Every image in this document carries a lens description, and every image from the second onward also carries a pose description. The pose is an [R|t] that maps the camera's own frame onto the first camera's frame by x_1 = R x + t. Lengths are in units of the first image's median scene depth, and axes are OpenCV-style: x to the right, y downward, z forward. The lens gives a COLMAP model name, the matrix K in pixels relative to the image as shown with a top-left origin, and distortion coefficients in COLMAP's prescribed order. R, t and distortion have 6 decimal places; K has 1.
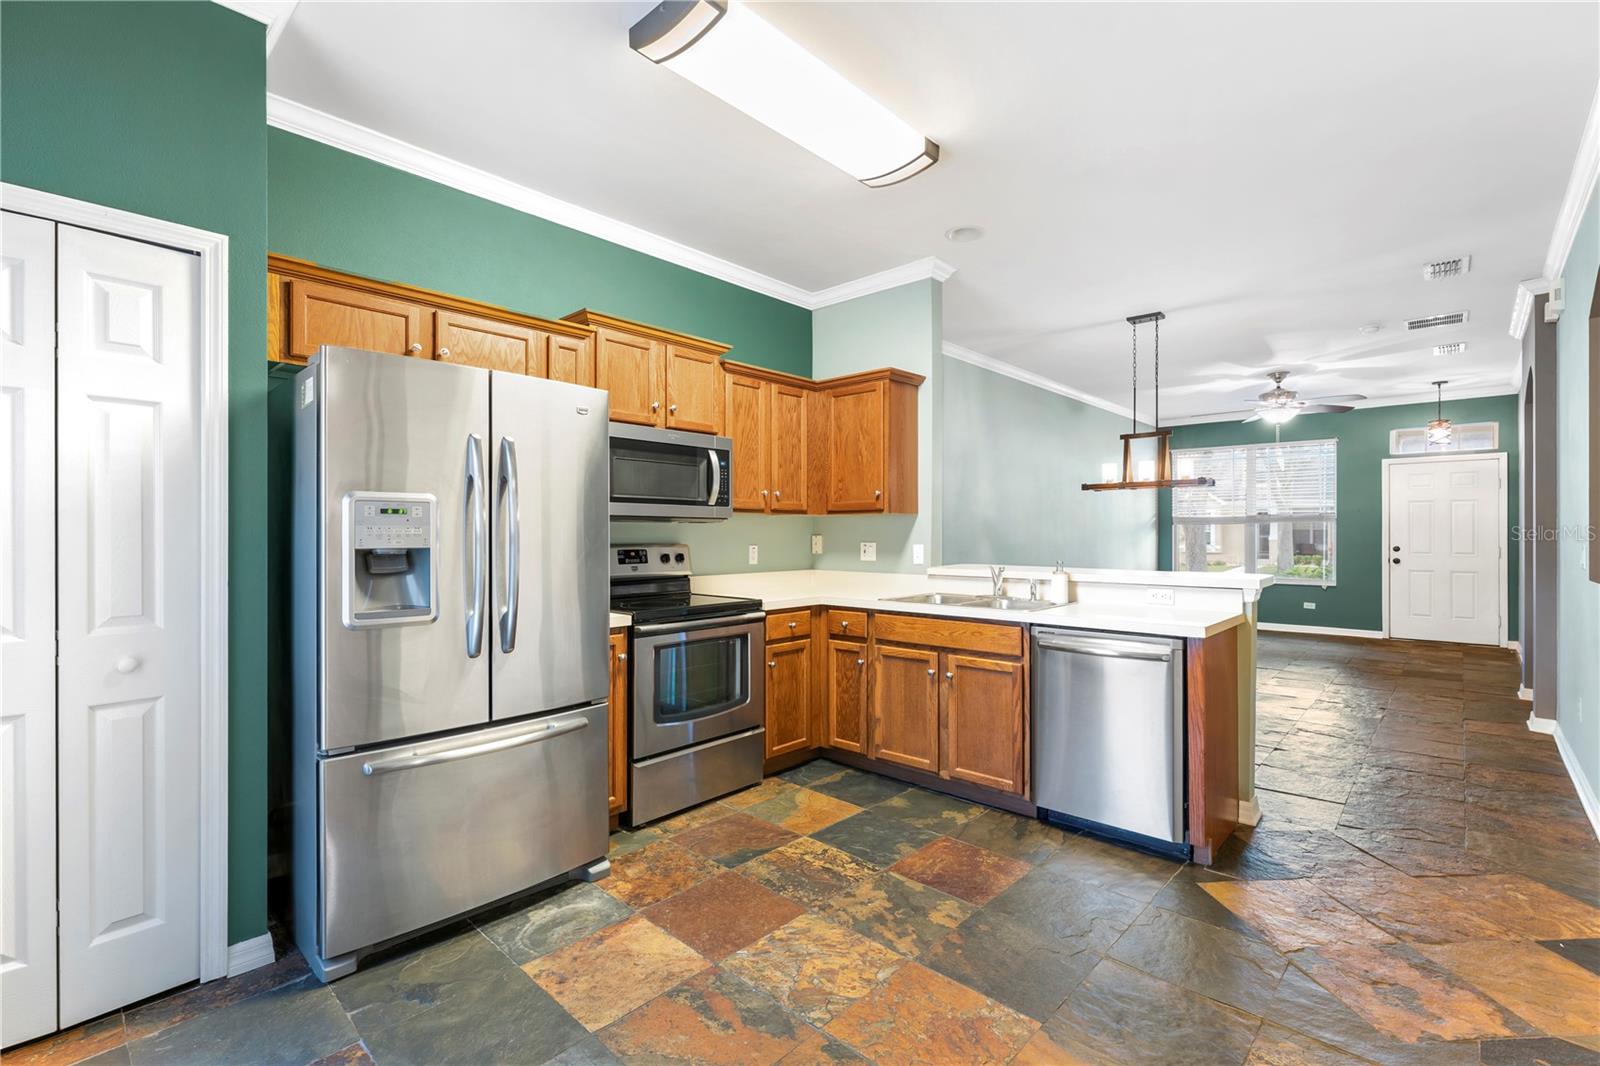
lens RADIAL K [[719.0, 0, 796.3], [0, 719.0, 534.2], [0, 0, 1]] dist [0.000022, -0.000346]
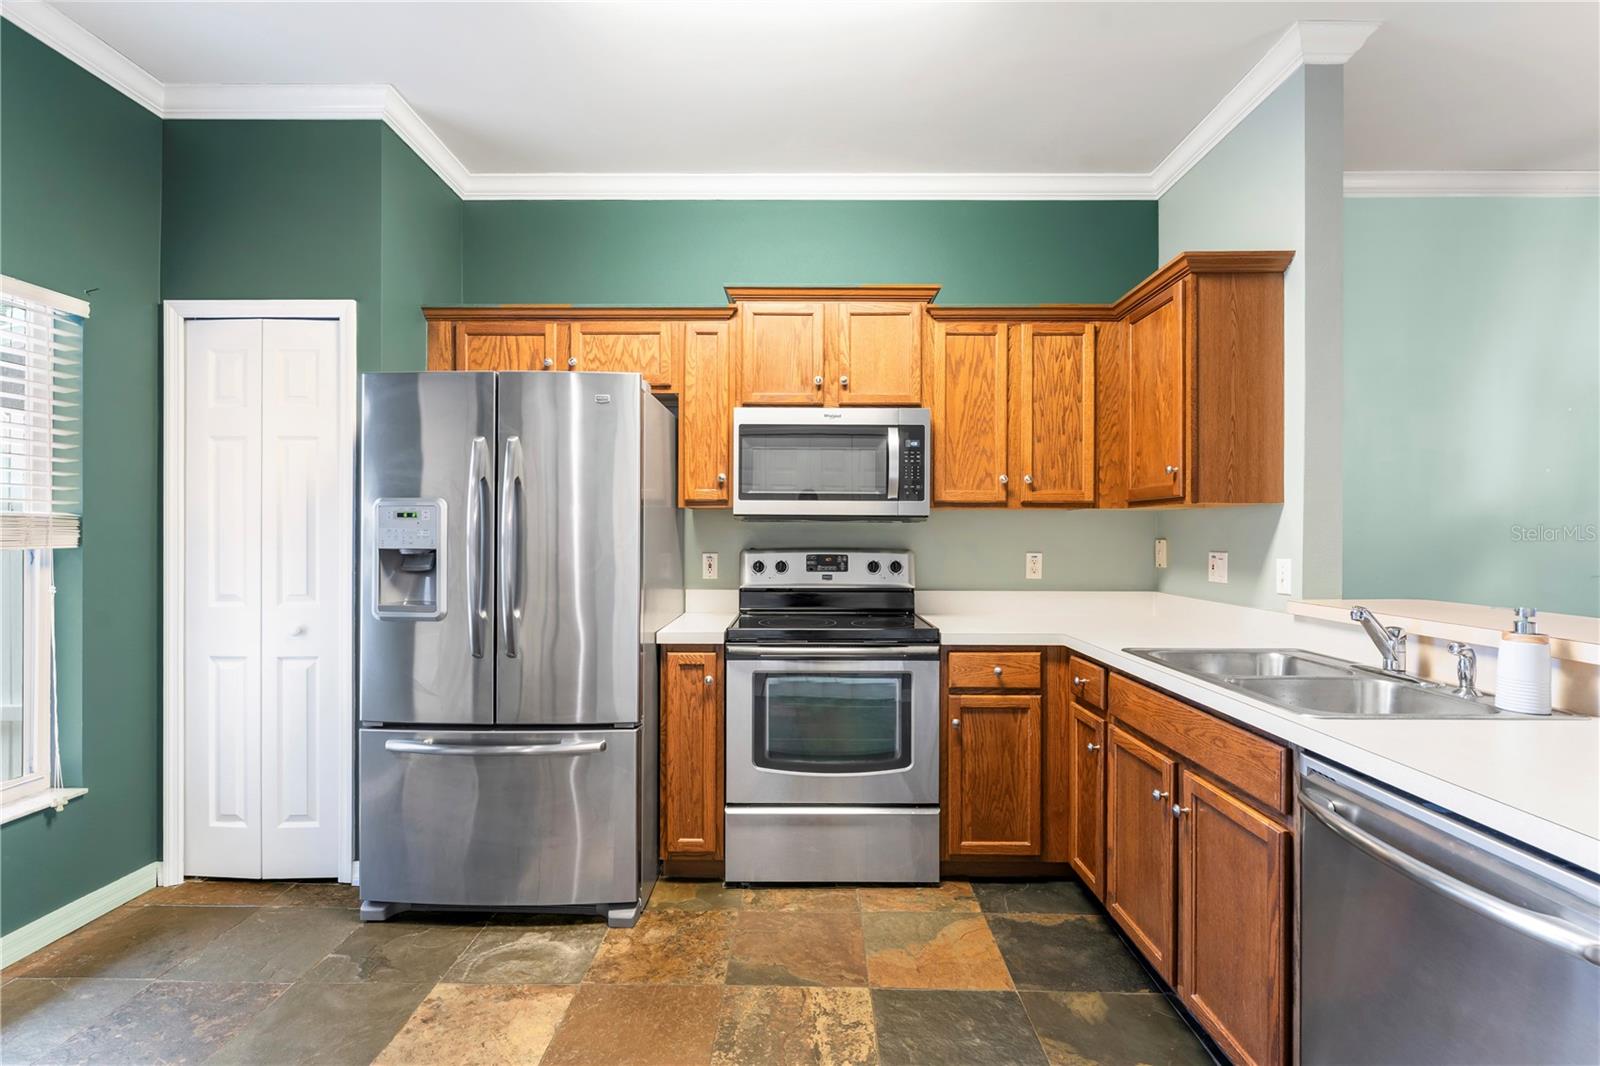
lens RADIAL K [[719.0, 0, 796.3], [0, 719.0, 534.2], [0, 0, 1]] dist [0.000022, -0.000346]
pose [[0.674402, 0.002507, -0.738360, 0.408772], [-0.003961, 0.999992, -0.000222, -0.002865], [0.738354, 0.003075, 0.674407, 0.439418]]
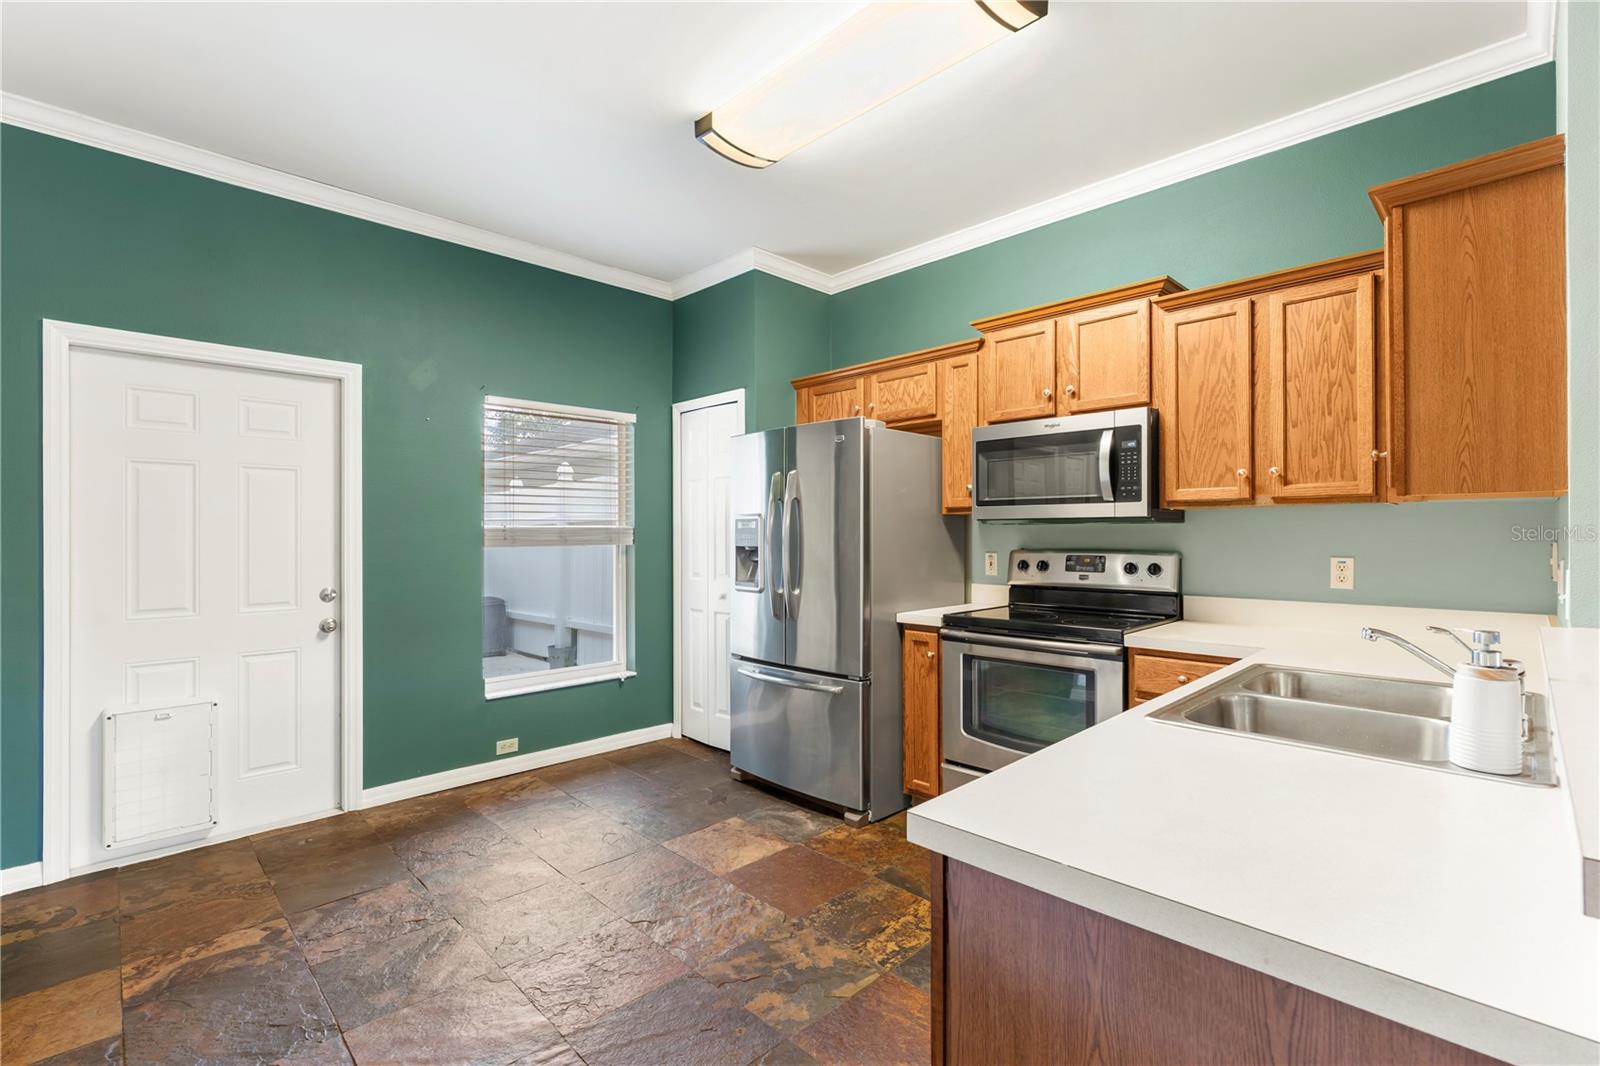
lens RADIAL K [[719.0, 0, 796.3], [0, 719.0, 534.2], [0, 0, 1]] dist [0.000022, -0.000346]
pose [[-0.045590, -0.000492, -0.998960, 0.726597], [0.001284, 0.999999, -0.000551, -0.005203], [0.998959, -0.001308, -0.045590, 0.753144]]
